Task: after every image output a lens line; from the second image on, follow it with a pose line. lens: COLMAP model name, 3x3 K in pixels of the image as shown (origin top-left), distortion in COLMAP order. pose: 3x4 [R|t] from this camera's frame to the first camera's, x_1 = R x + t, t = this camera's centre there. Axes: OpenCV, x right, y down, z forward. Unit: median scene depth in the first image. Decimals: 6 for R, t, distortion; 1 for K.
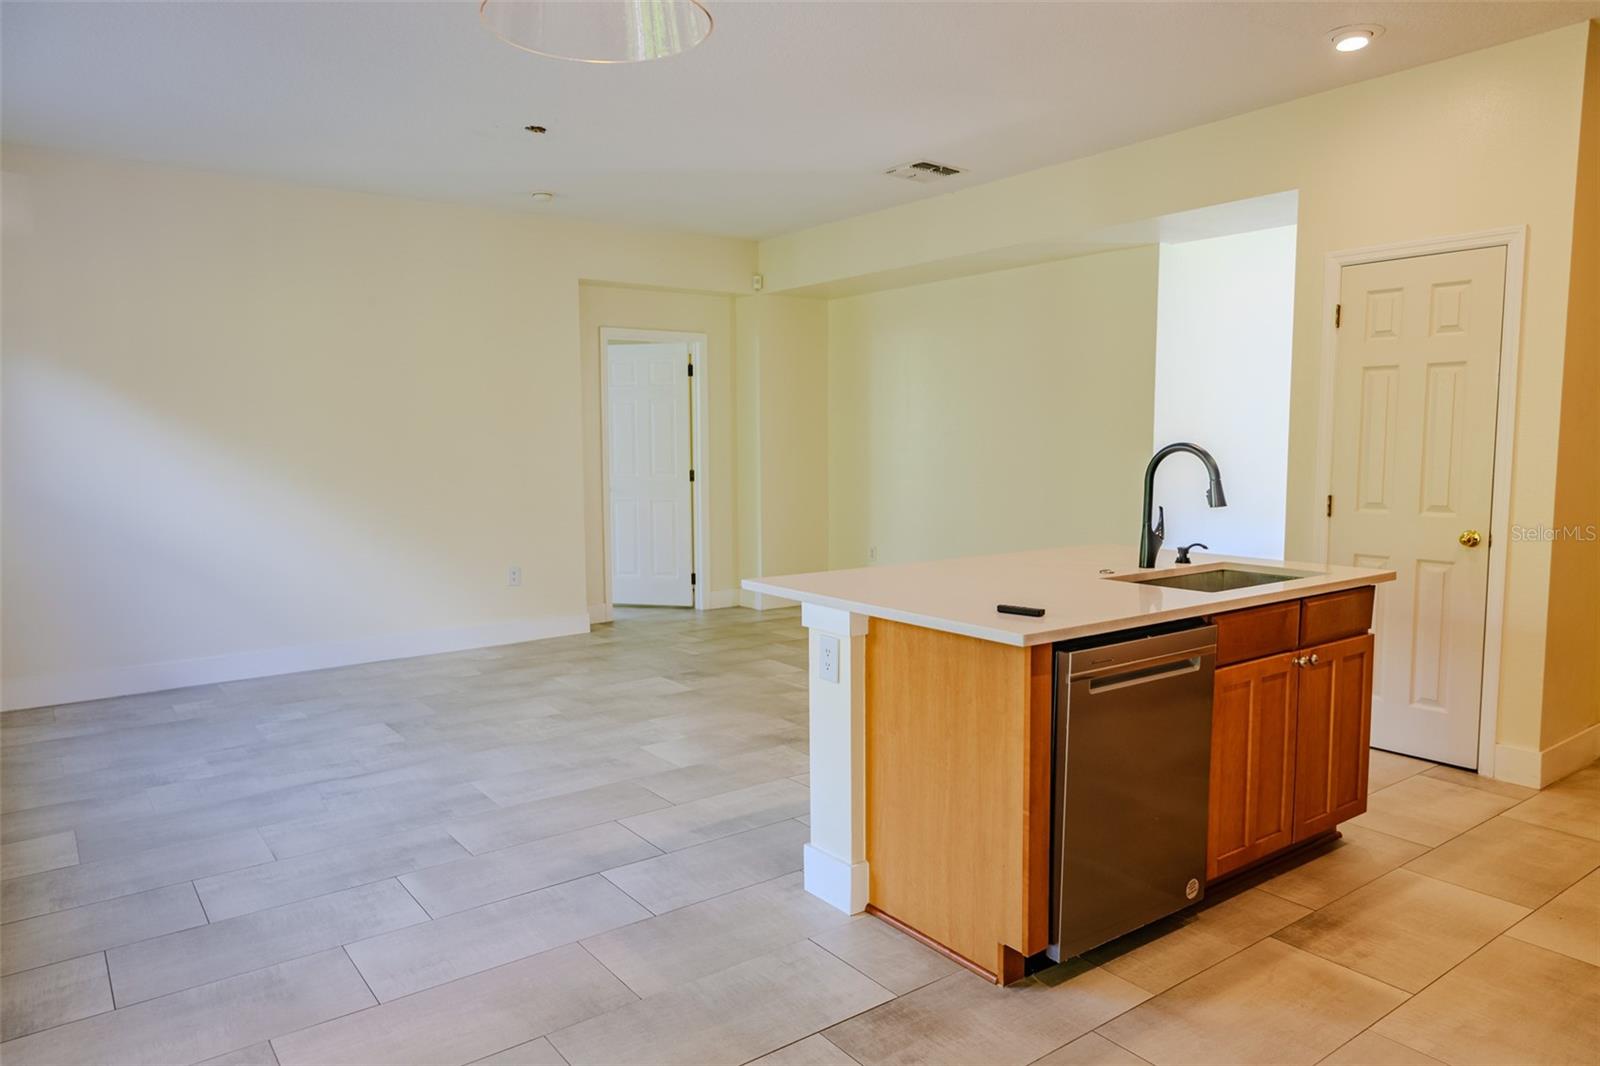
lens RADIAL K [[1054.3, 0, 798.1], [0, 1054.3, 539.4], [0, 0, 1]] dist [0.003088, 0.001431]
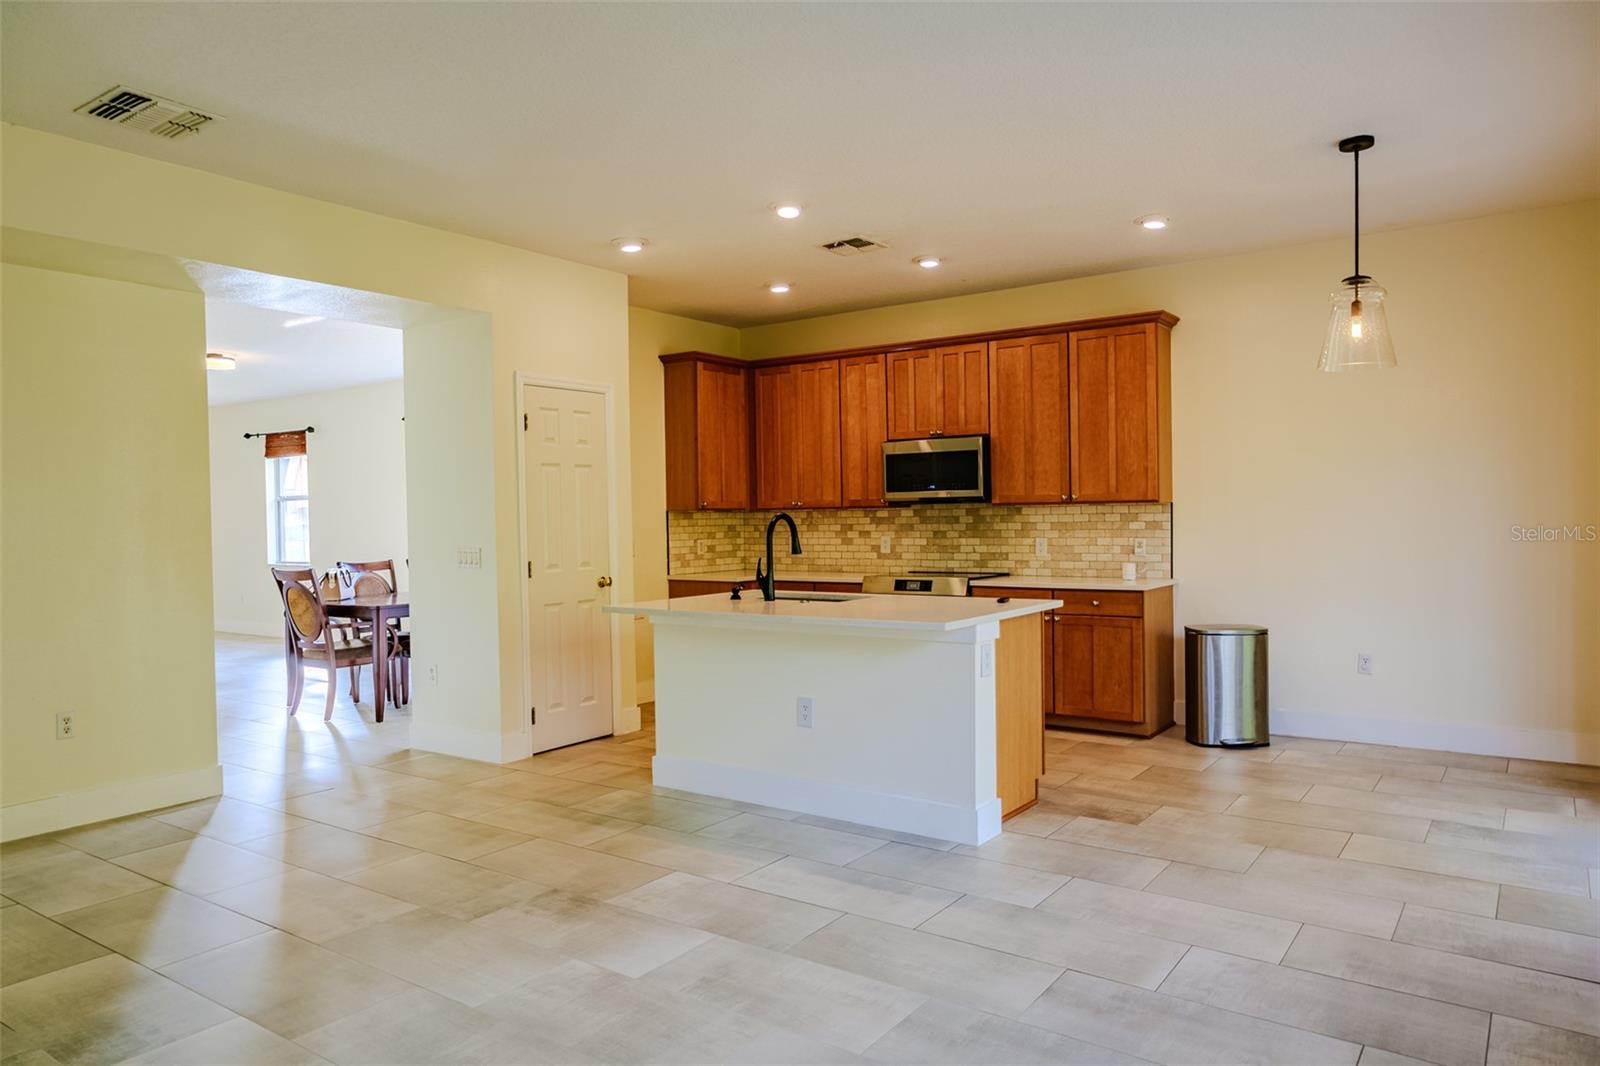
lens RADIAL K [[1054.3, 0, 798.1], [0, 1054.3, 539.4], [0, 0, 1]] dist [0.003088, 0.001431]
pose [[-0.306661, -0.012478, 0.951737, -0.932536], [0.112928, 0.992375, 0.049398, -0.109697], [-0.945096, 0.122626, -0.302913, 1.245097]]
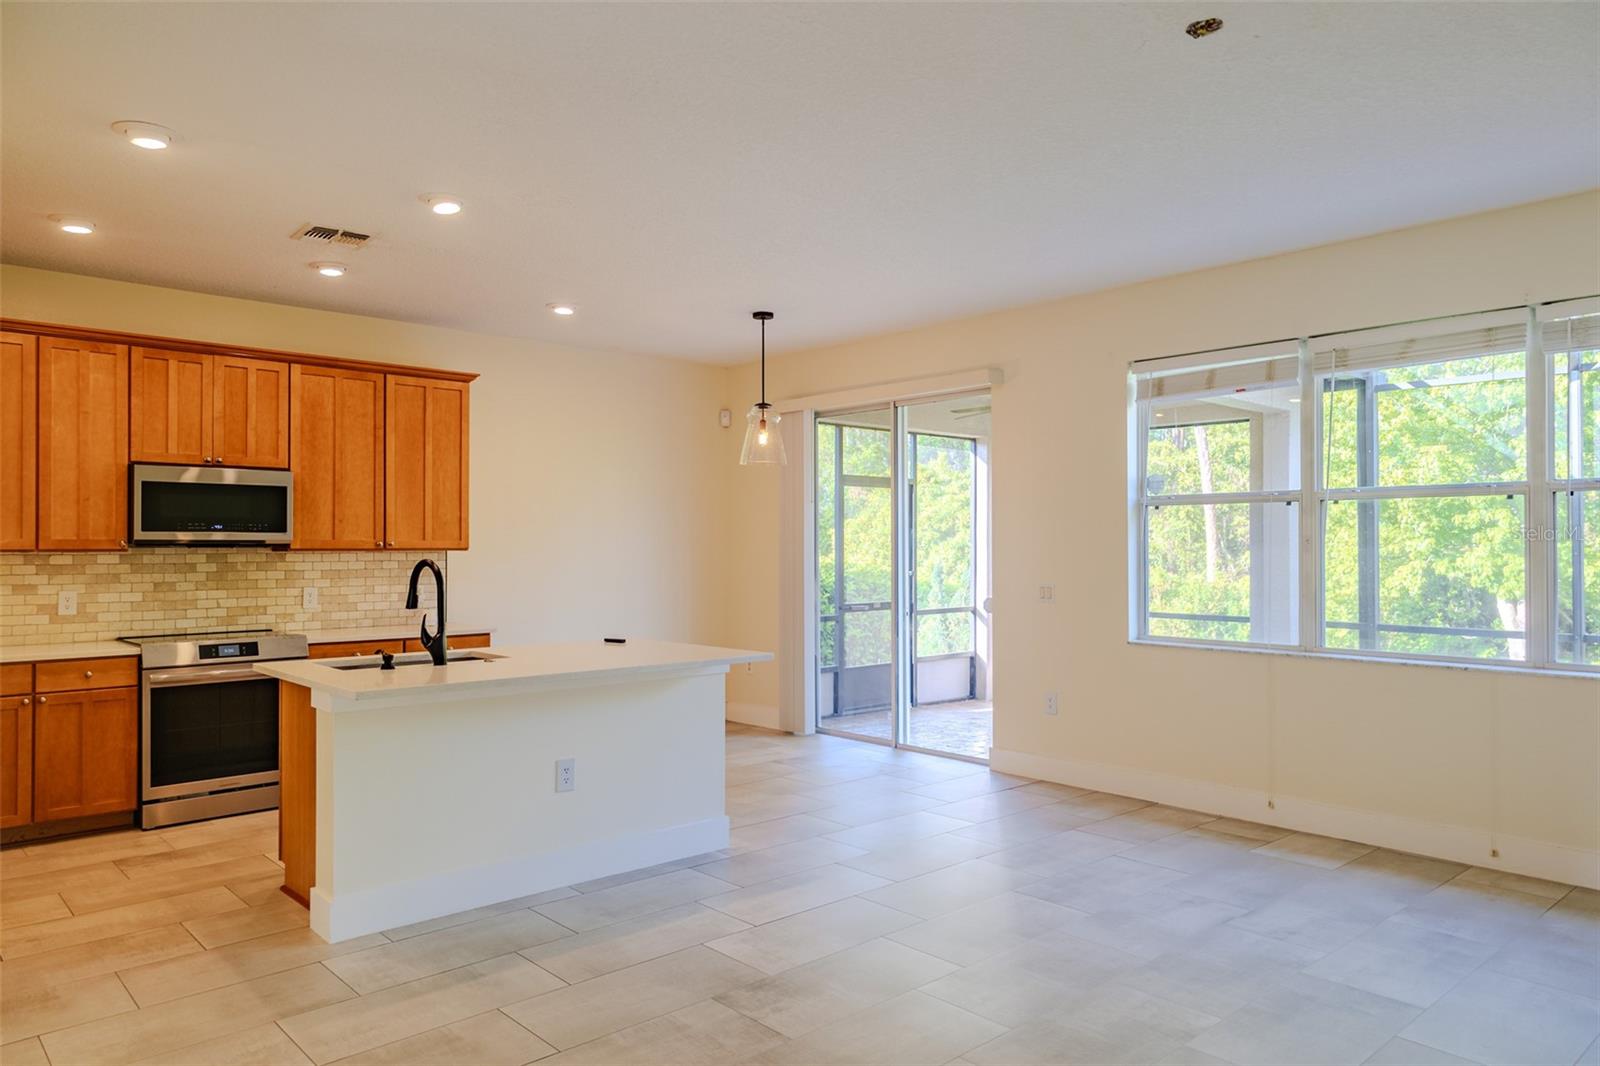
lens RADIAL K [[1062.9, 0, 800.0], [0, 1062.9, 533.0], [0, 0, 1]] dist [0.007494, 0.001909]
pose [[-0.994756, 0.005341, -0.102139, 0.046636], [-0.003448, 0.996317, 0.085679, -0.201451], [0.102221, 0.085582, -0.991073, 1.987927]]
